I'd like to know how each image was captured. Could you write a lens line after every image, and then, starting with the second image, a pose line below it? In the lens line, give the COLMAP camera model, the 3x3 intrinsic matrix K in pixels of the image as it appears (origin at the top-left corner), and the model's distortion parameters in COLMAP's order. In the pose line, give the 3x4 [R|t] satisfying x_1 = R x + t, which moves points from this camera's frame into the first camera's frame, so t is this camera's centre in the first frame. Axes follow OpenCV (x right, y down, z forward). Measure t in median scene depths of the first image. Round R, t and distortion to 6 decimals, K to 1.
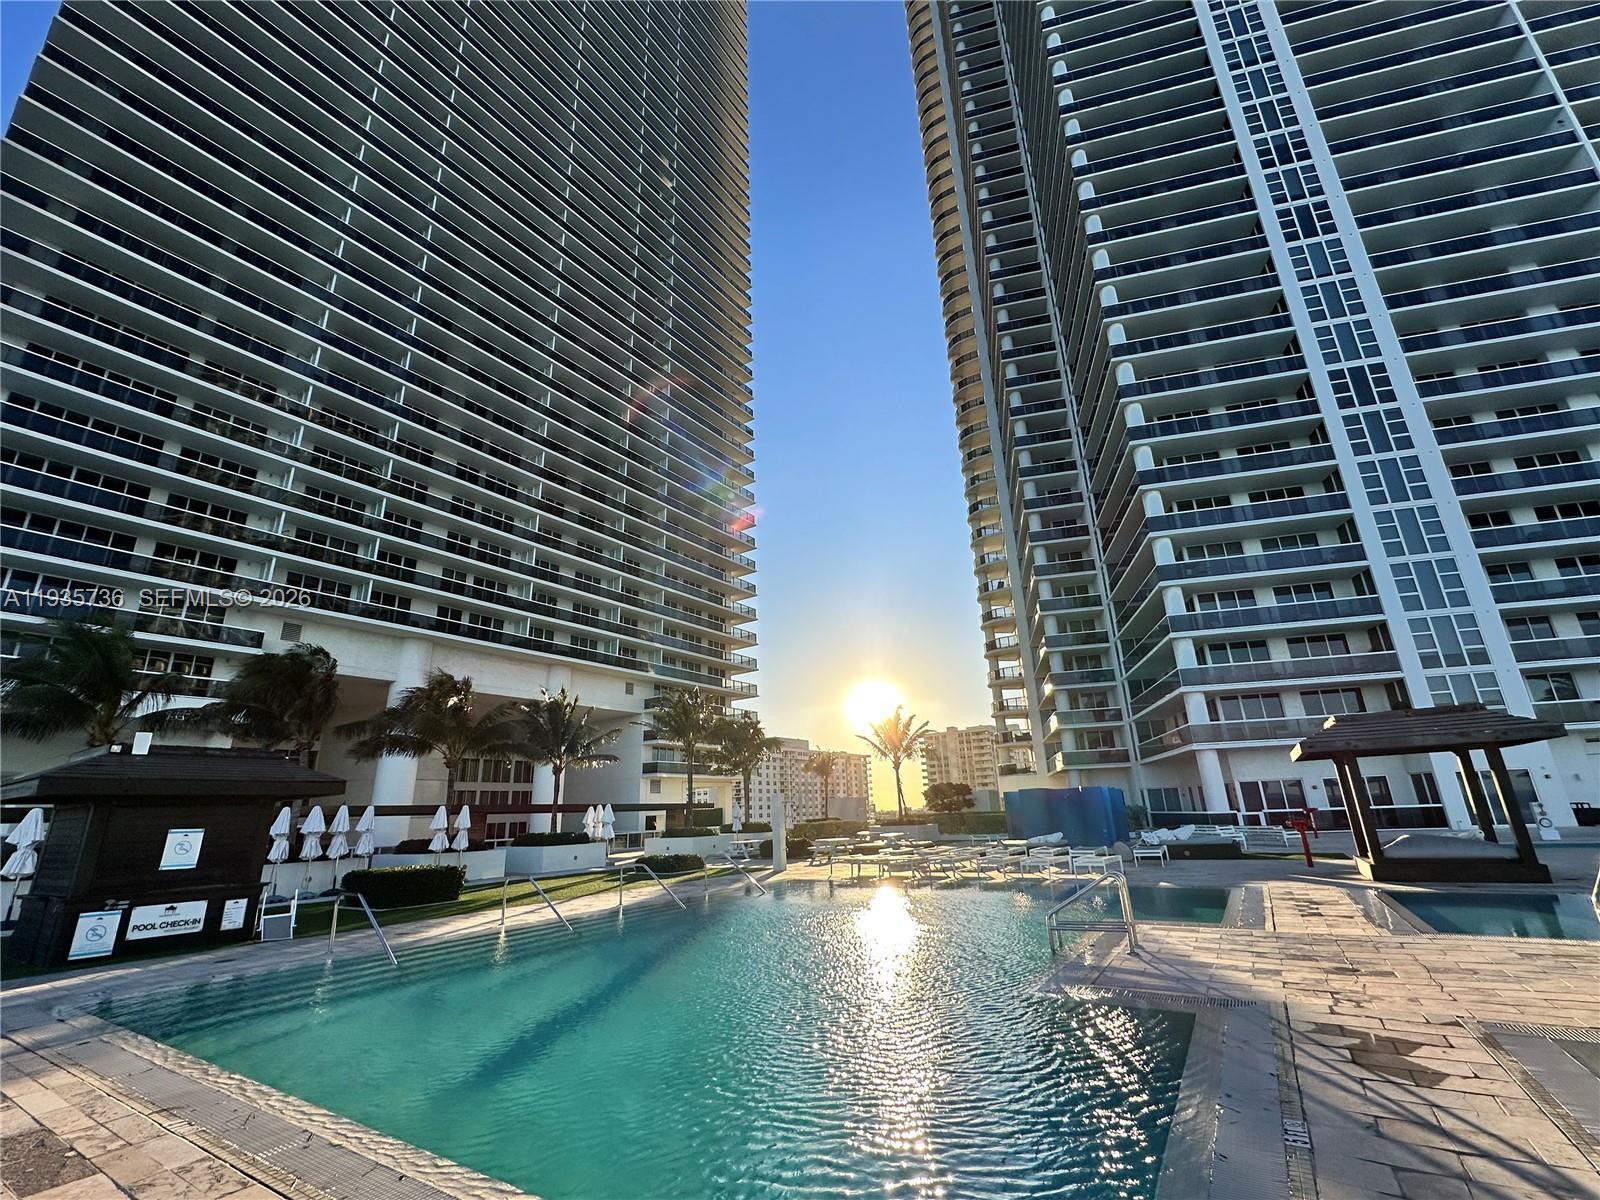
lens RADIAL K [[674.4, 0, 799.3], [0, 674.4, 599.3], [0, 0, 1]] dist [-0.001337, -0.000059]
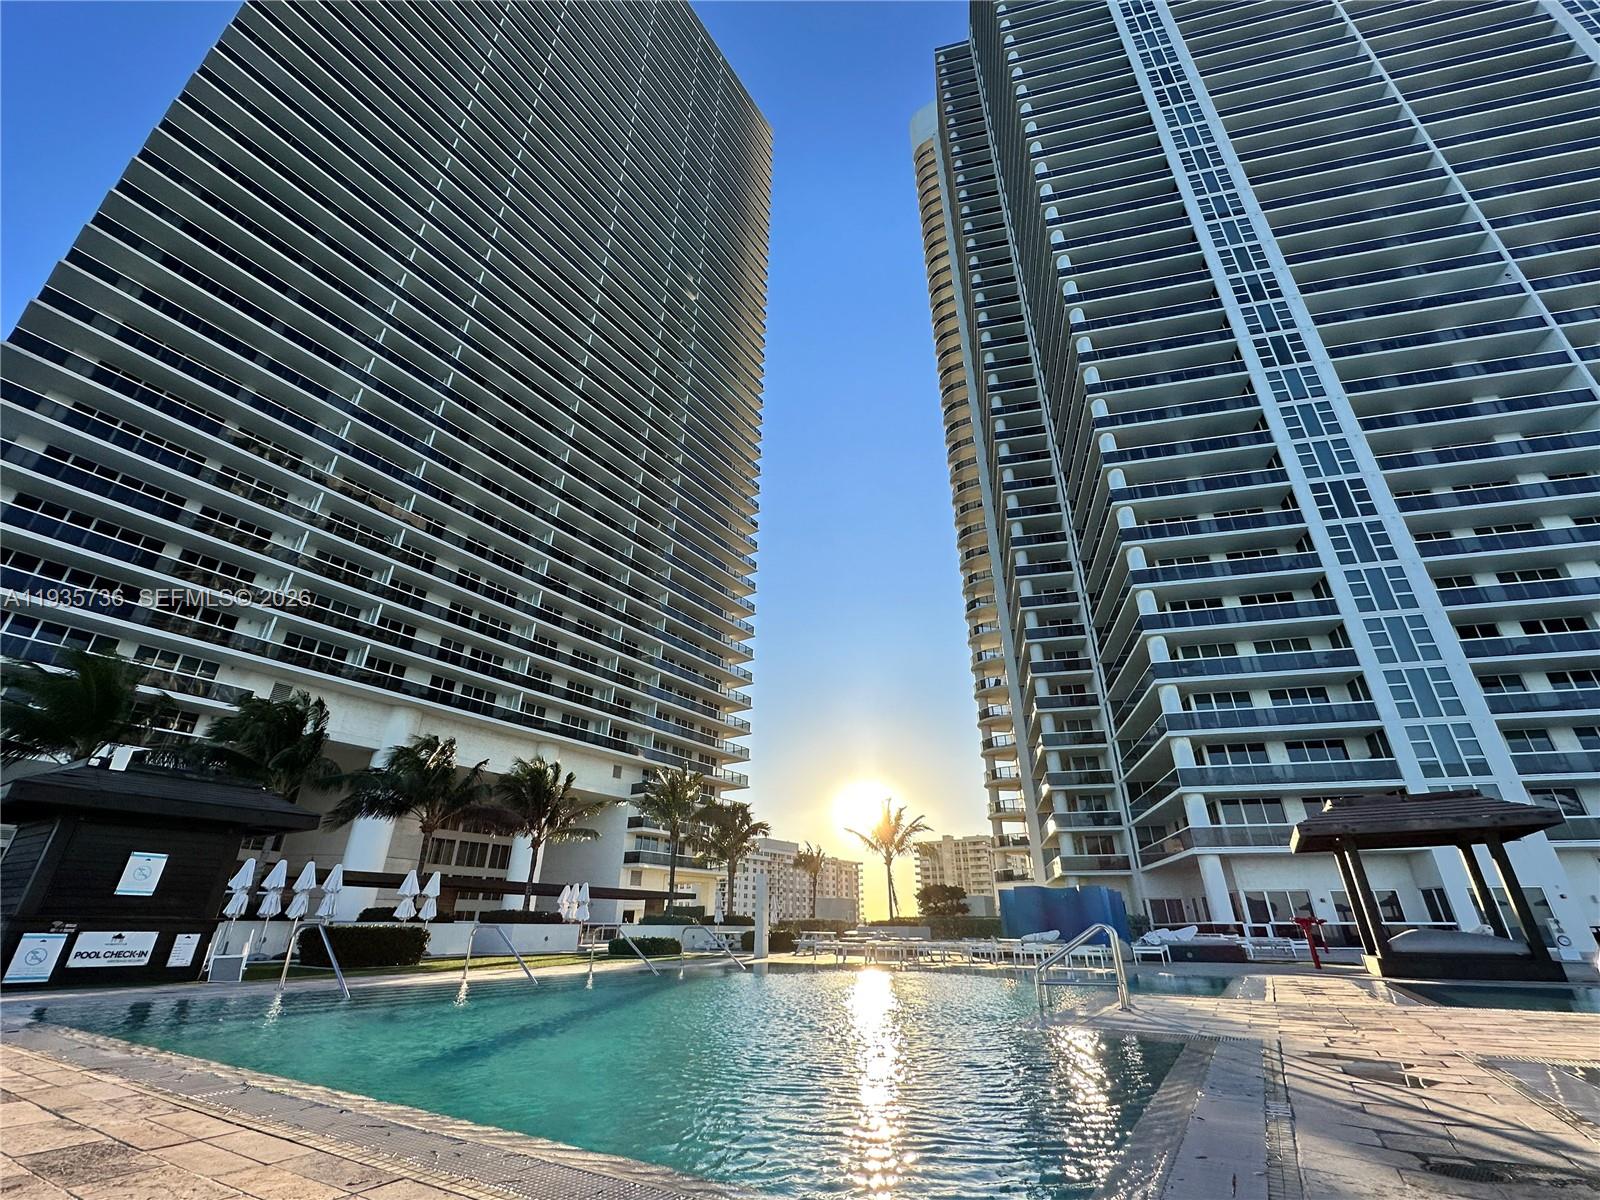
lens RADIAL K [[674.1, 0, 800.0], [0, 674.1, 600.0], [0, 0, 1]] dist [-0.001669, 0.000270]
pose [[0.998997, 0.044768, -0.000302, 0.002301], [-0.044353, 0.988782, -0.142625, 0.022503], [-0.006086, 0.142496, 0.989777, -0.004566]]
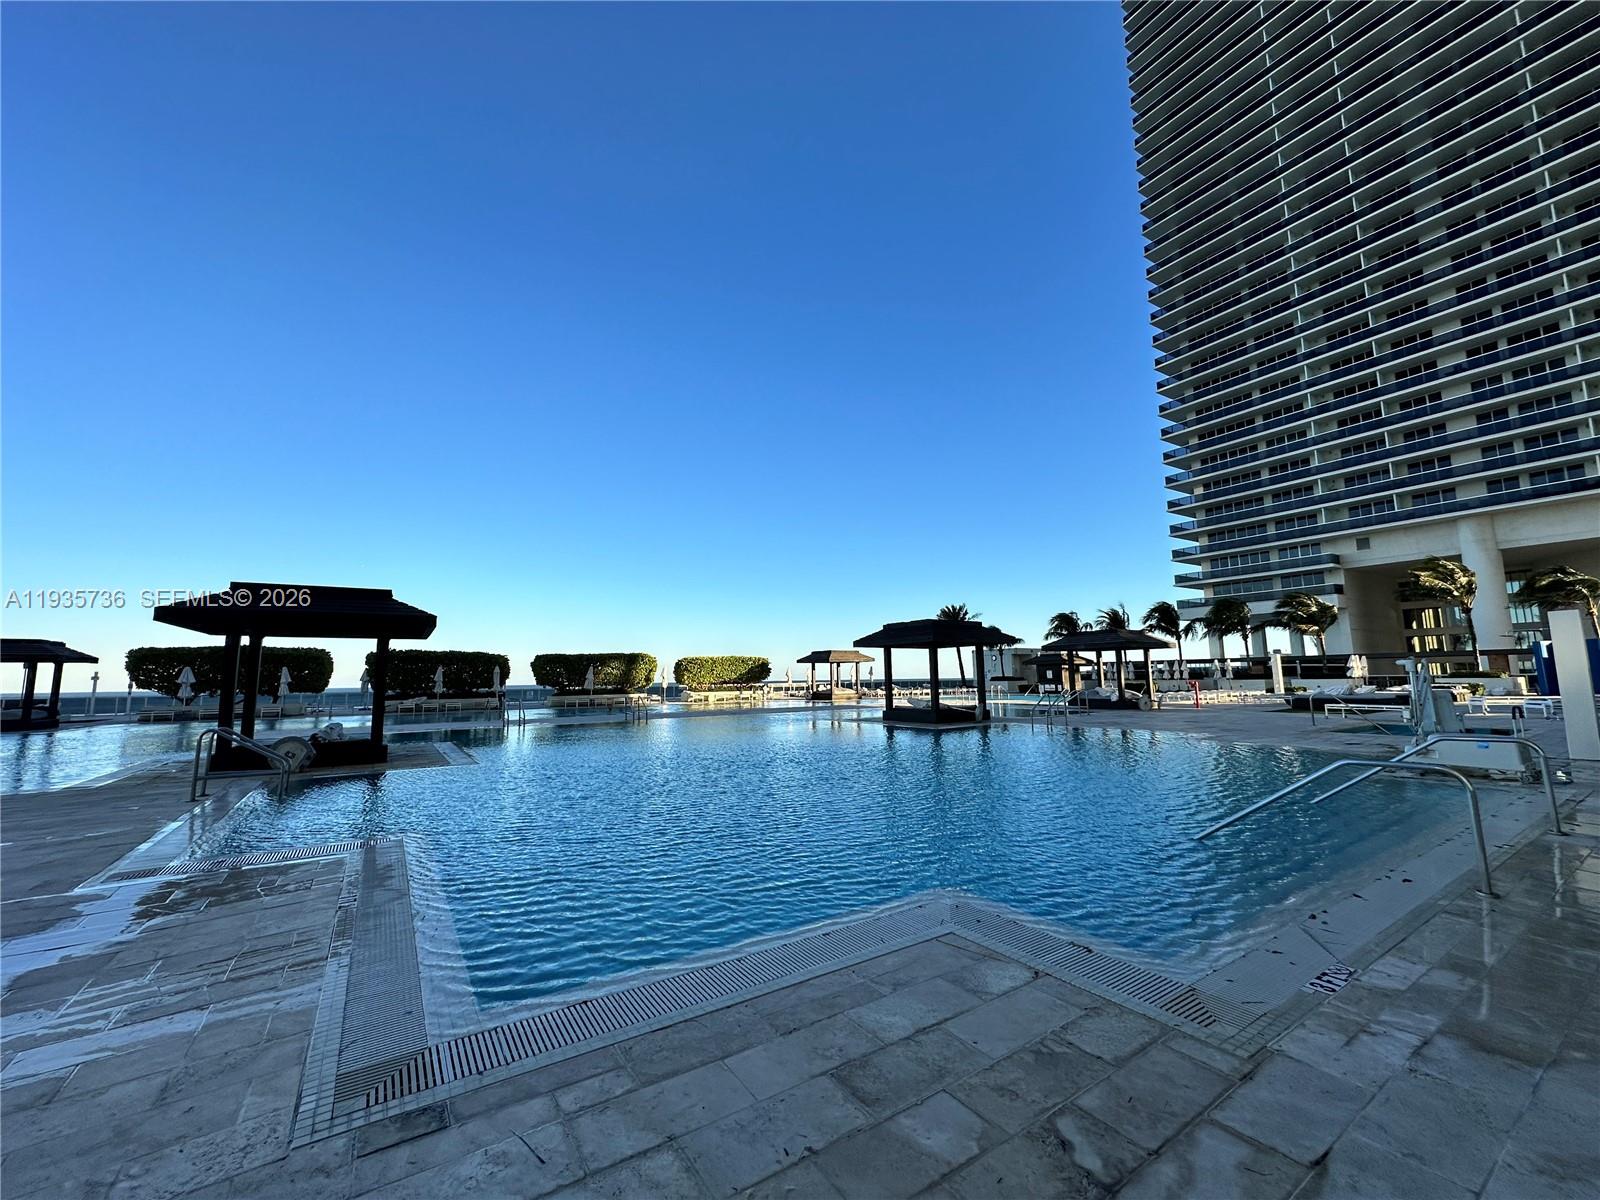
lens RADIAL K [[635.2, 0, 800.0], [0, 635.2, 600.0], [0, 0, 1]] dist [-0.002490, -0.000051]
pose [[-0.399959, -0.077945, -0.913213, 1.157492], [0.301804, 0.929608, -0.211525, 0.085505], [0.865418, -0.360212, -0.348281, 0.352819]]
